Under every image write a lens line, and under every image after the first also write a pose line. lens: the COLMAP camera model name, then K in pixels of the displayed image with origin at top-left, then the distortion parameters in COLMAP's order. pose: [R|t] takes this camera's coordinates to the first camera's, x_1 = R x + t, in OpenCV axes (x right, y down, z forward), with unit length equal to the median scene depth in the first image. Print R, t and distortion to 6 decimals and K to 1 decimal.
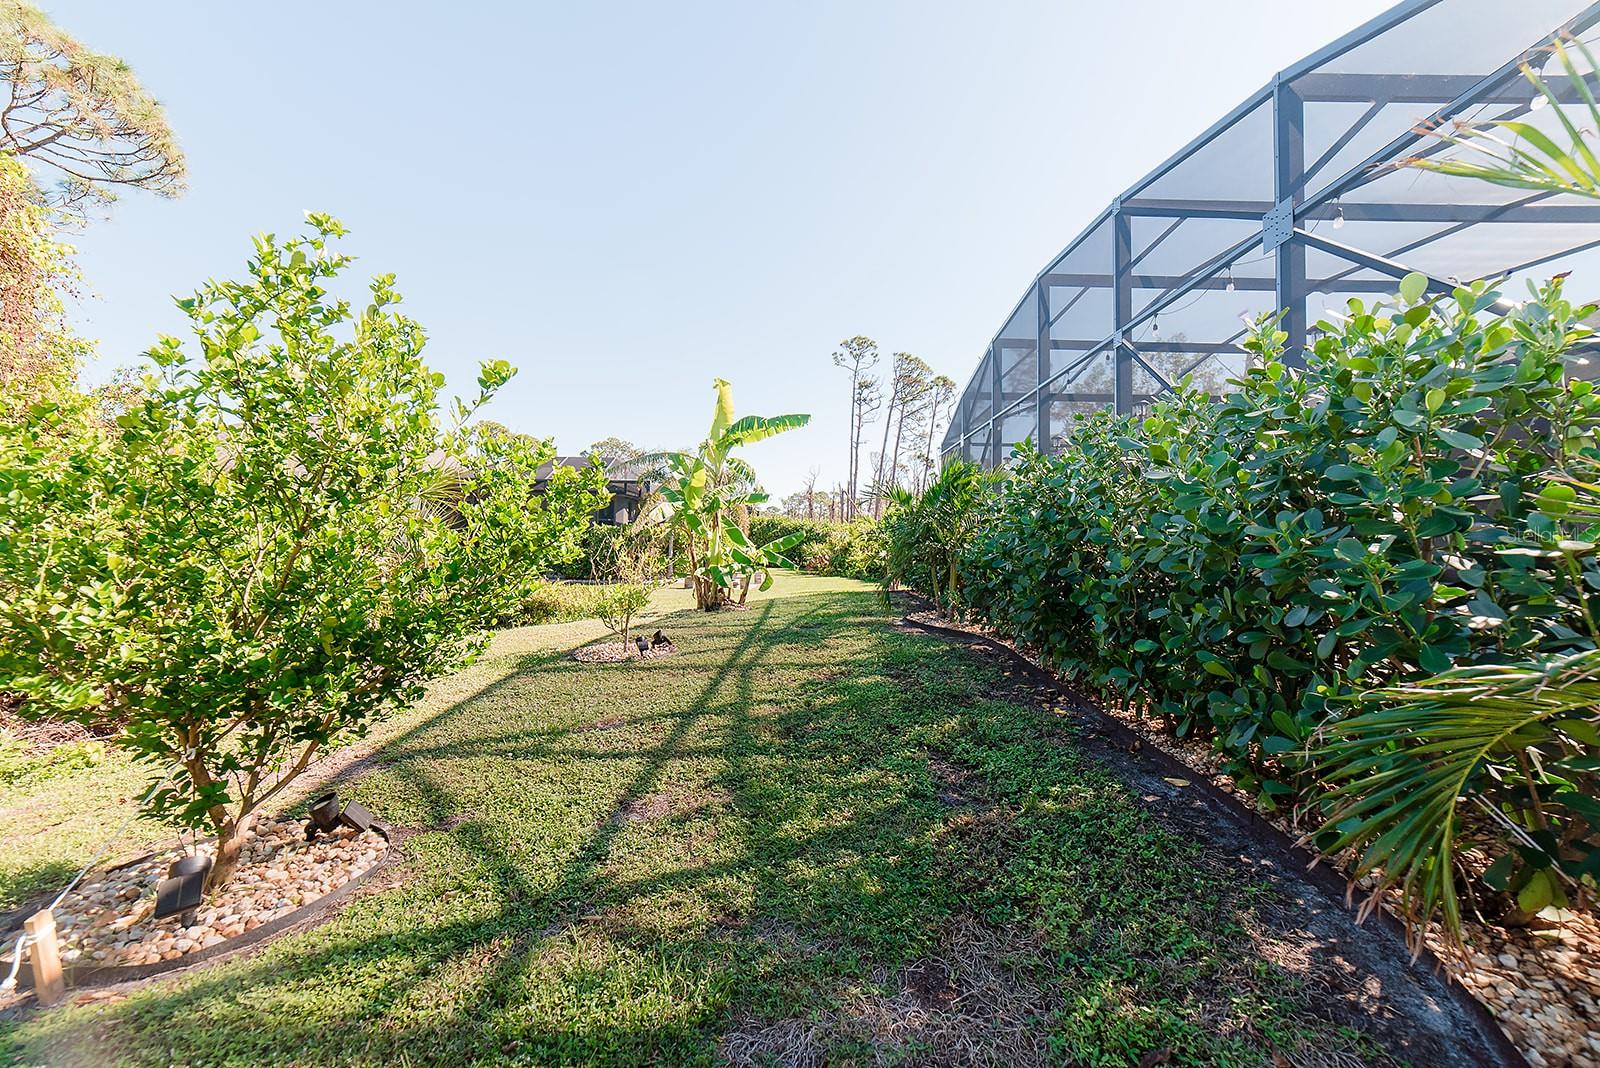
lens RADIAL K [[625.9, 0, 801.2], [0, 625.9, 531.5], [0, 0, 1]] dist [-0.018789, 0.006405]
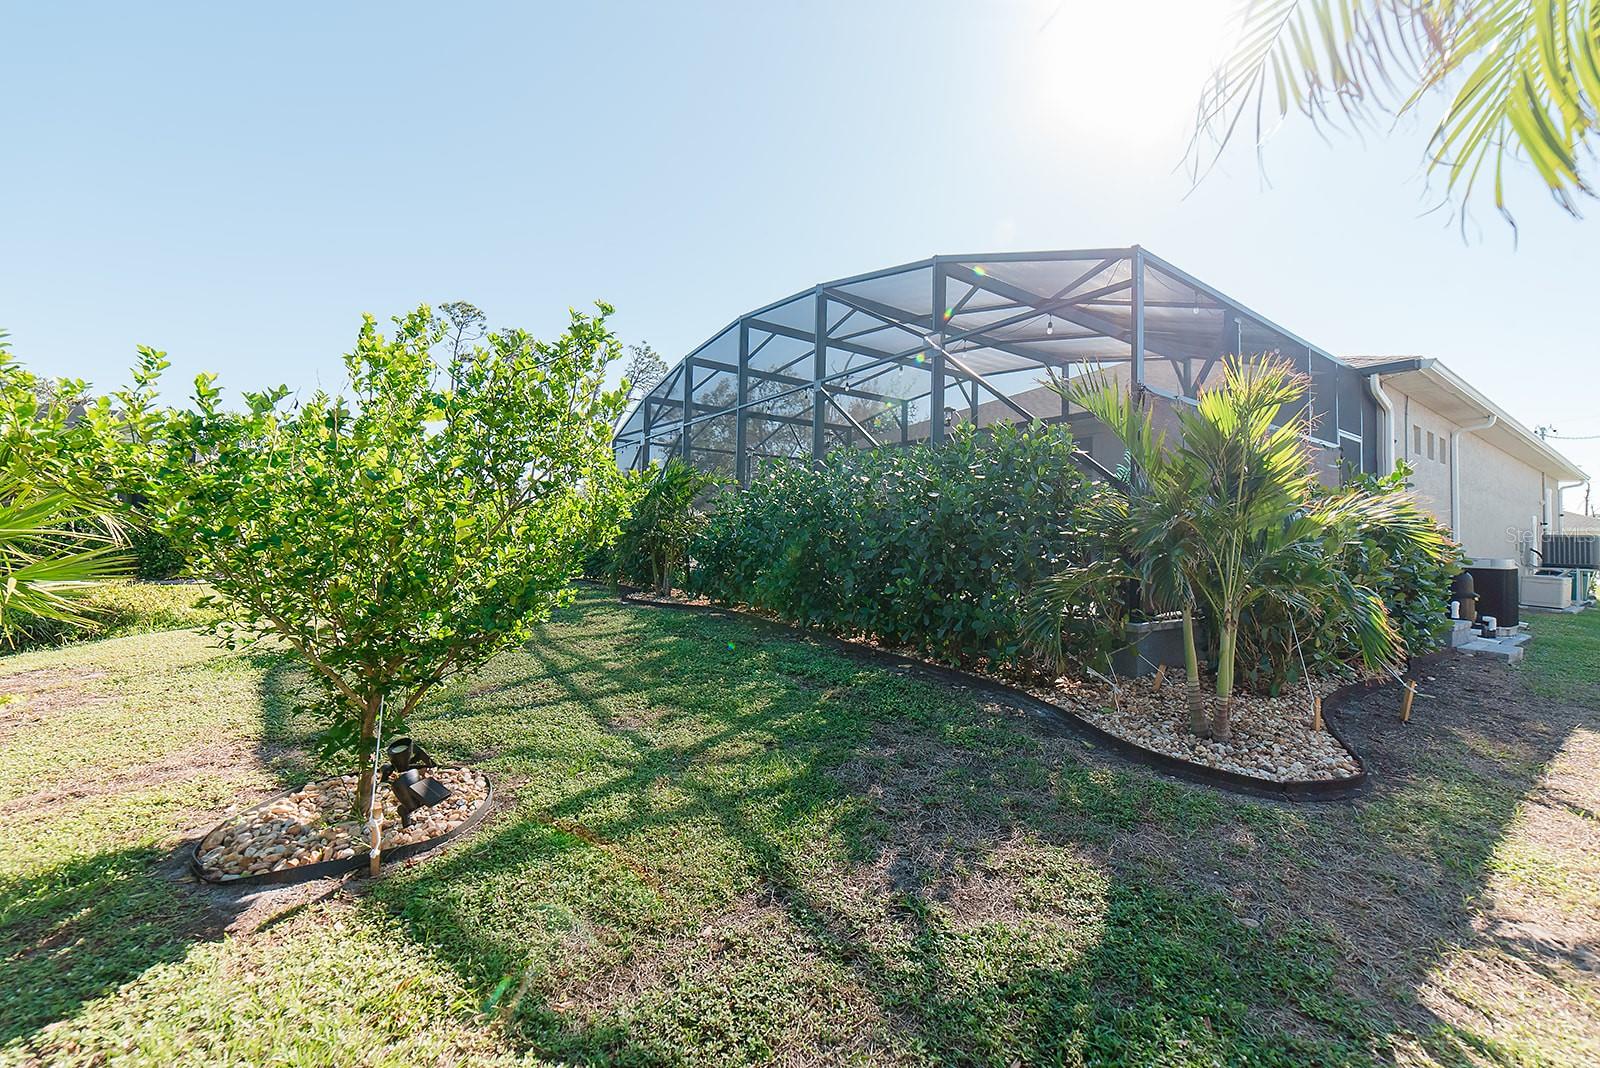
lens RADIAL K [[625.9, 0, 796.5], [0, 625.9, 535.6], [0, 0, 1]] dist [-0.018789, 0.006405]
pose [[0.829878, 0.007253, 0.557897, -0.476364], [-0.017358, 0.999767, 0.012823, 0.011858], [-0.557674, -0.020325, 0.829811, -0.210393]]
